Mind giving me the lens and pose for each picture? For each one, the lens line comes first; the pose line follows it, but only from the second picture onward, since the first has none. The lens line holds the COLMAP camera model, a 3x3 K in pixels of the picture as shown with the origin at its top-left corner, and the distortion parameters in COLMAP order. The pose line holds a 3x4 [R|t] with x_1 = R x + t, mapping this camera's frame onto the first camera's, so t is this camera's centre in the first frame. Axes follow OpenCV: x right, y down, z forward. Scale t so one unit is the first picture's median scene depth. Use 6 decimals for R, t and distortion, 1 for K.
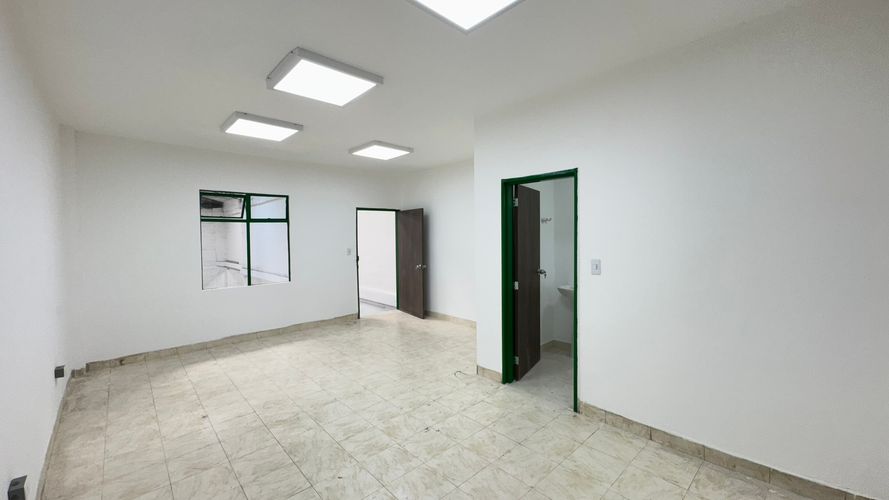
lens RADIAL K [[352.8, 0, 444.7], [0, 352.8, 251.1], [0, 0, 1]] dist [-0.004467, 0.000262]
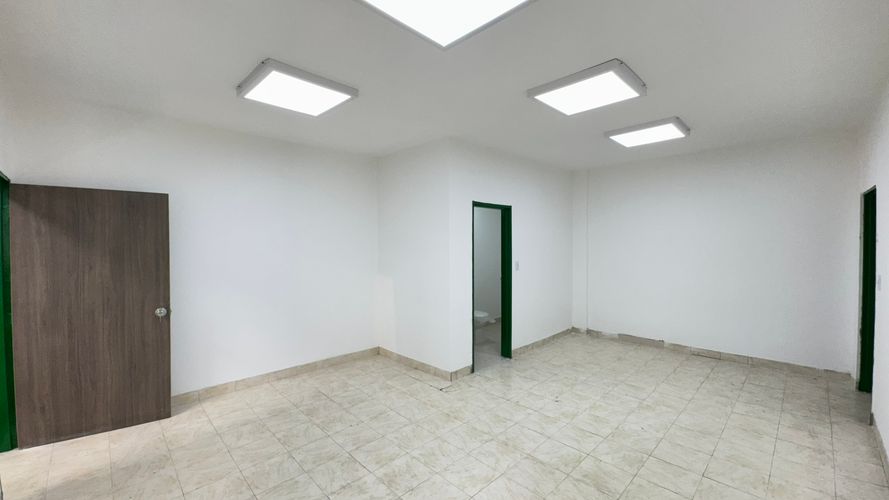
lens RADIAL K [[352.8, 0, 444.7], [0, 352.8, 251.1], [0, 0, 1]] dist [-0.004467, 0.000262]
pose [[-0.033973, -0.006184, 0.999404, -1.038624], [0.047735, 0.998830, 0.007803, -0.045205], [-0.998282, 0.047972, -0.033639, 1.145257]]
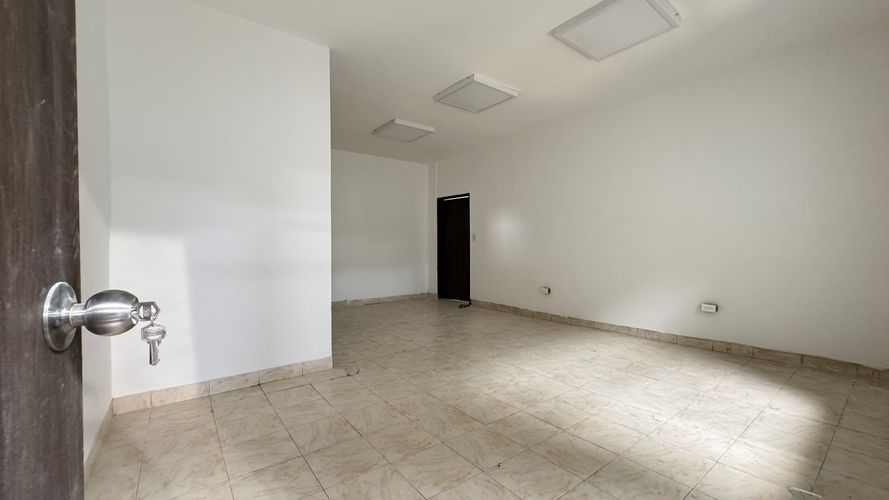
lens RADIAL K [[352.8, 0, 444.7], [0, 352.8, 251.1], [0, 0, 1]] dist [-0.004467, 0.000262]
pose [[-0.995549, 0.018994, 0.092315, -0.264074], [0.023801, 0.998402, 0.051253, 0.055979], [-0.091194, 0.053222, -0.994410, 1.940742]]
